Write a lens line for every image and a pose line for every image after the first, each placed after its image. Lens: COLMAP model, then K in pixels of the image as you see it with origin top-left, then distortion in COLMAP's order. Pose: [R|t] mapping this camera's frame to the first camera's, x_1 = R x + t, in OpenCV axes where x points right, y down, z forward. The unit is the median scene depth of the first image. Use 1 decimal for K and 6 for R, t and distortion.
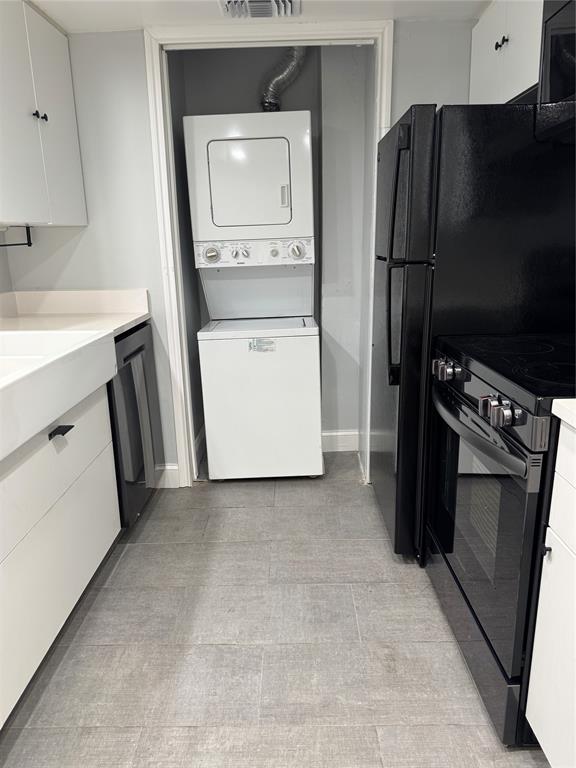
lens RADIAL K [[553.4, 0, 288.0], [0, 553.4, 384.0], [0, 0, 1]] dist [0.096555, -0.098027]
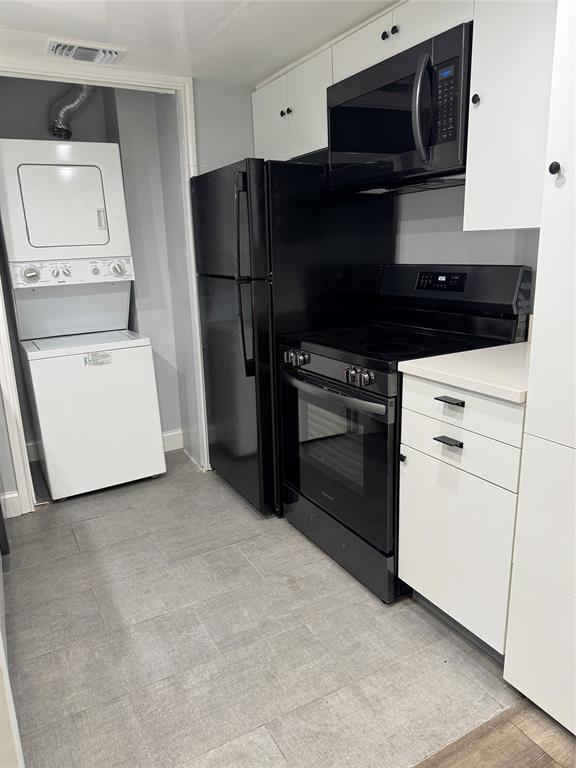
lens RADIAL K [[553.4, 0, 288.0], [0, 553.4, 384.0], [0, 0, 1]] dist [0.096555, -0.098027]
pose [[0.871152, -0.122921, 0.475379, -0.245127], [0.136321, 0.990644, 0.006342, 0.019236], [-0.471711, 0.059279, 0.879759, -0.097204]]
